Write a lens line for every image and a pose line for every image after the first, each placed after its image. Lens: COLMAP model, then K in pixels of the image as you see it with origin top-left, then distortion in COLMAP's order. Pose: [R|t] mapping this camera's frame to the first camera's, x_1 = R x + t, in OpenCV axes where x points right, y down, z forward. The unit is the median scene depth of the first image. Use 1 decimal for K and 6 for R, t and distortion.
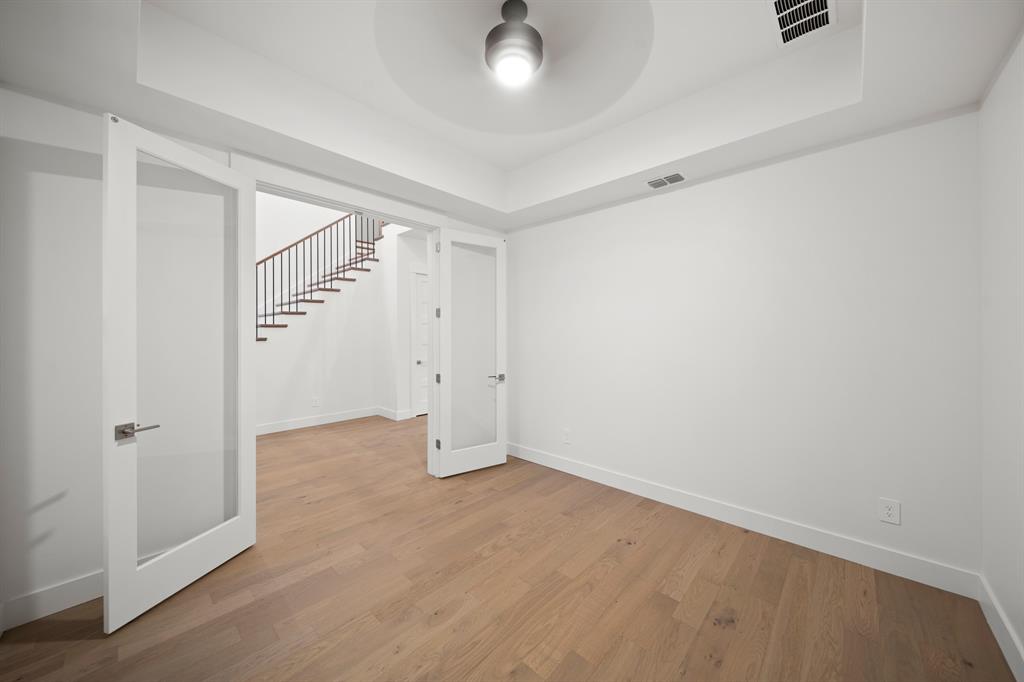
lens RADIAL K [[360.1, 0, 511.9], [0, 360.1, 335.4], [0, 0, 1]] dist [0.000901, -0.000417]
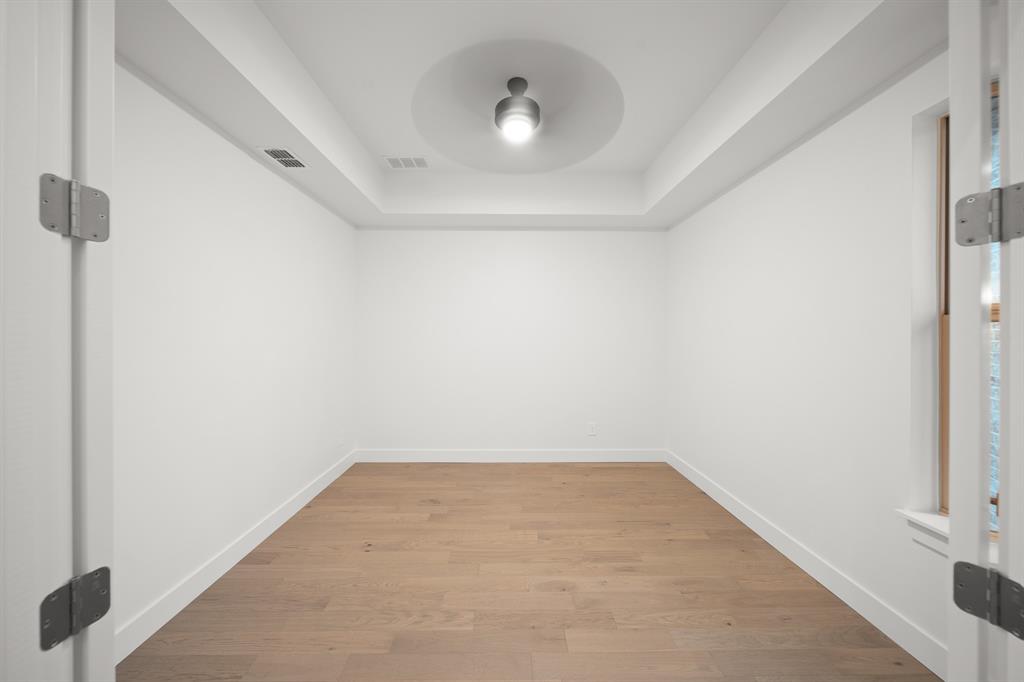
lens RADIAL K [[360.1, 0, 511.9], [0, 360.1, 335.4], [0, 0, 1]] dist [0.000901, -0.000417]
pose [[-0.696363, 0.002544, 0.717685, -0.792108], [-0.000174, 0.999993, -0.003714, -0.002909], [-0.717690, -0.002711, -0.696358, 1.669461]]
